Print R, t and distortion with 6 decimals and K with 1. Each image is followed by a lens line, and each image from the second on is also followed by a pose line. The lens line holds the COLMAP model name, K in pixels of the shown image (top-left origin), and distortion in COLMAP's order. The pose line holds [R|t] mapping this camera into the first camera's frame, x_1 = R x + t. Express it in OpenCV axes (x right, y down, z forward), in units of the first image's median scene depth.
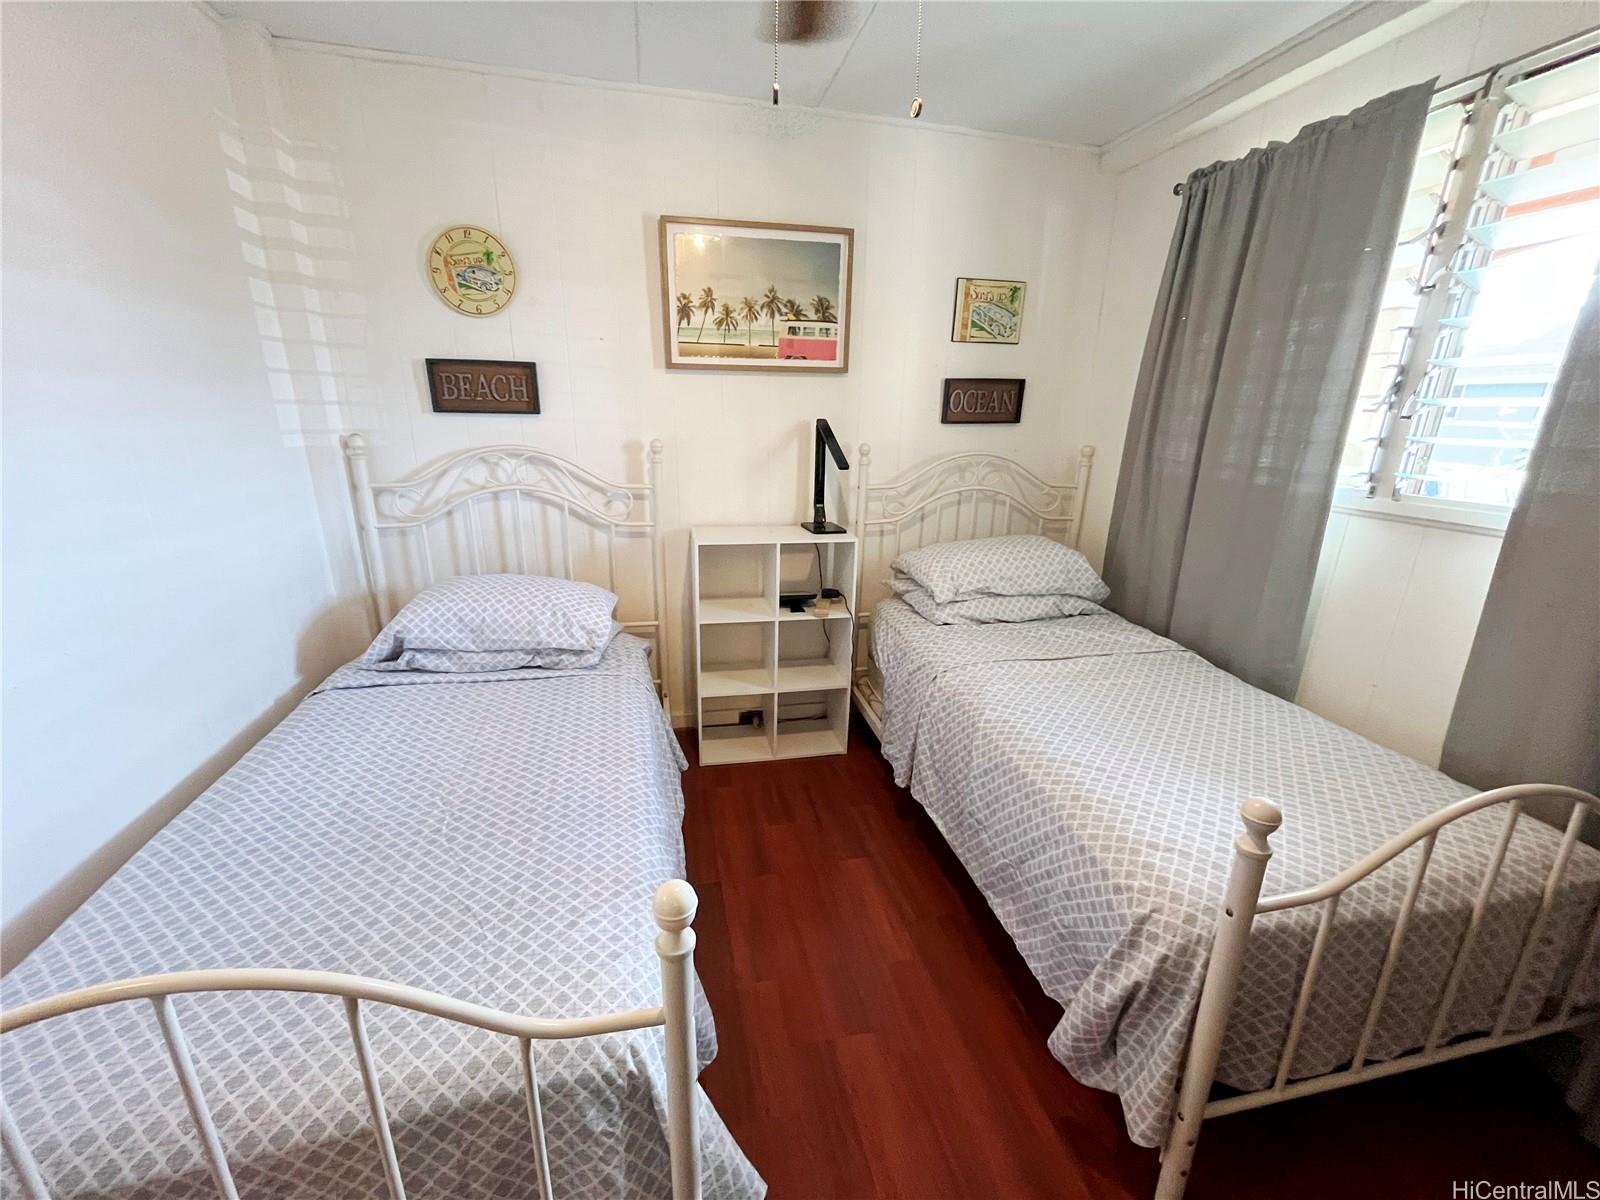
lens RADIAL K [[642.1, 0, 799.8], [0, 642.1, 602.5], [0, 0, 1]] dist [-0.004305, -0.000819]
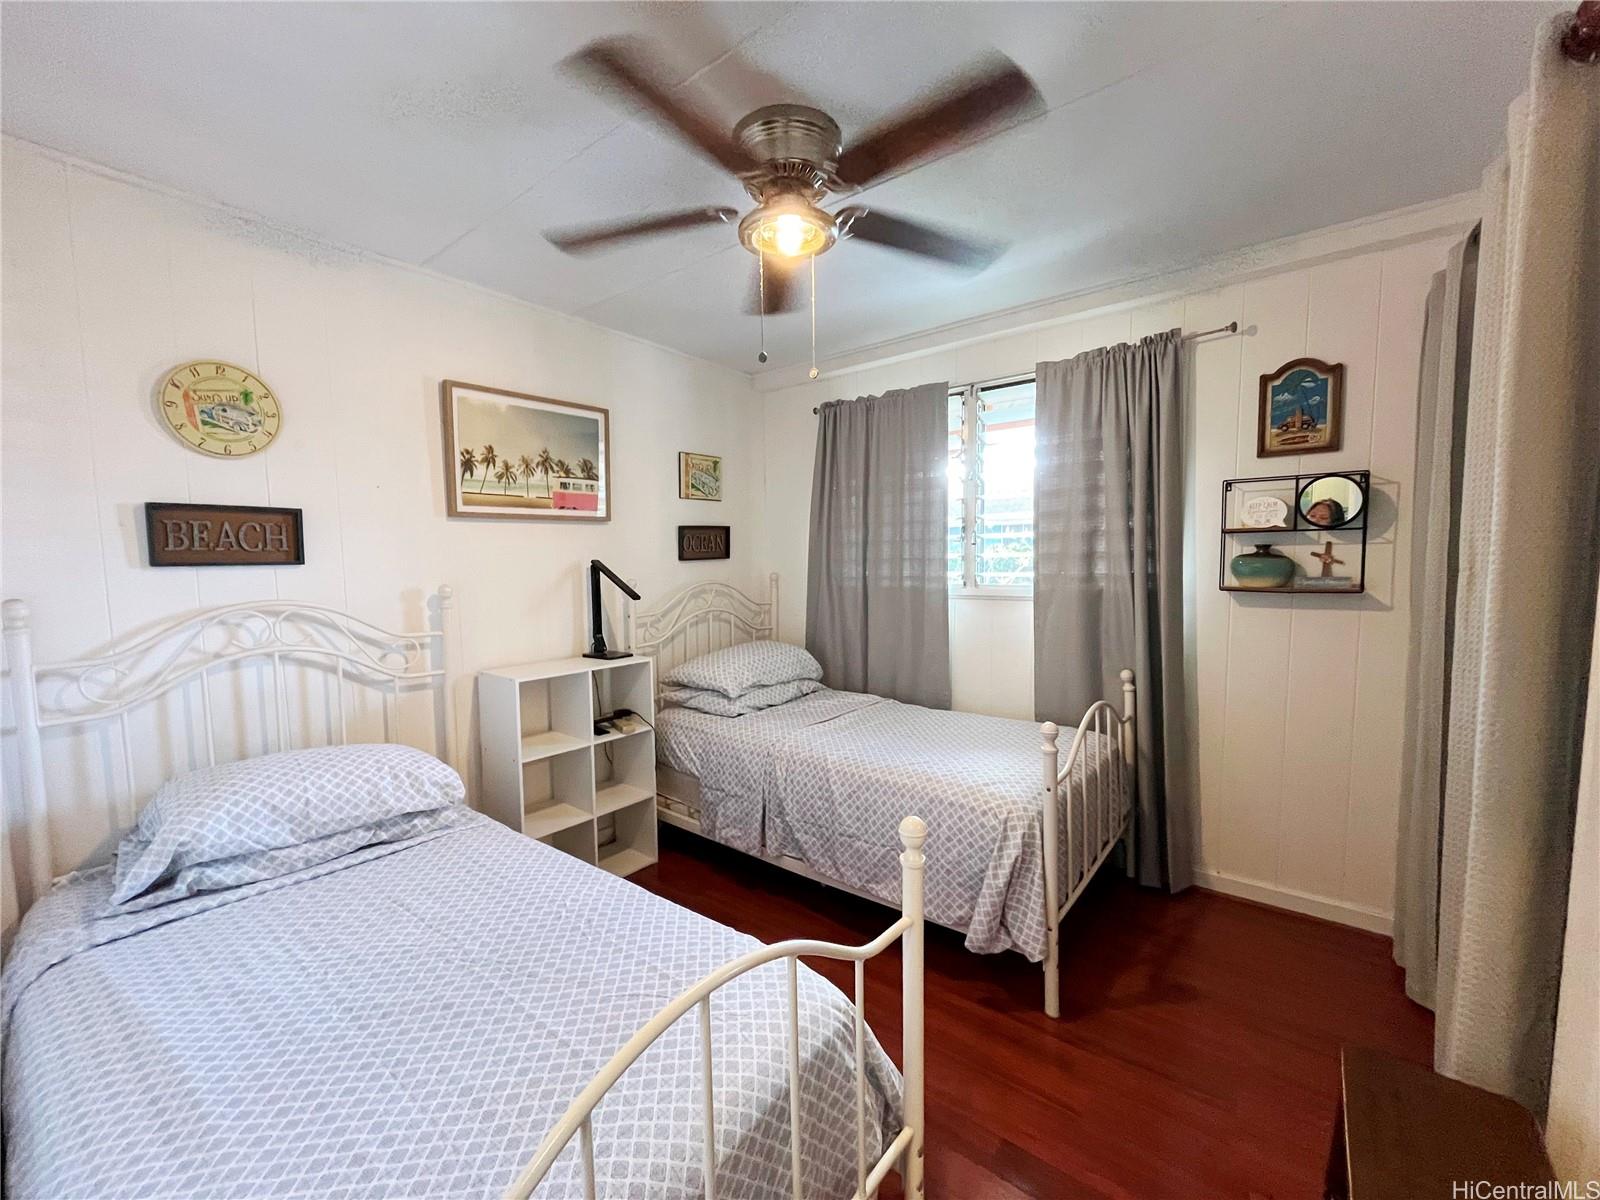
lens RADIAL K [[642.1, 0, 797.6], [0, 642.1, 599.2], [0, 0, 1]] dist [-0.004305, -0.000819]
pose [[0.777968, -0.072290, 0.624132, -0.457259], [0.209848, 0.966212, -0.149660, 0.028472], [-0.592224, 0.247403, 0.766852, -0.069289]]
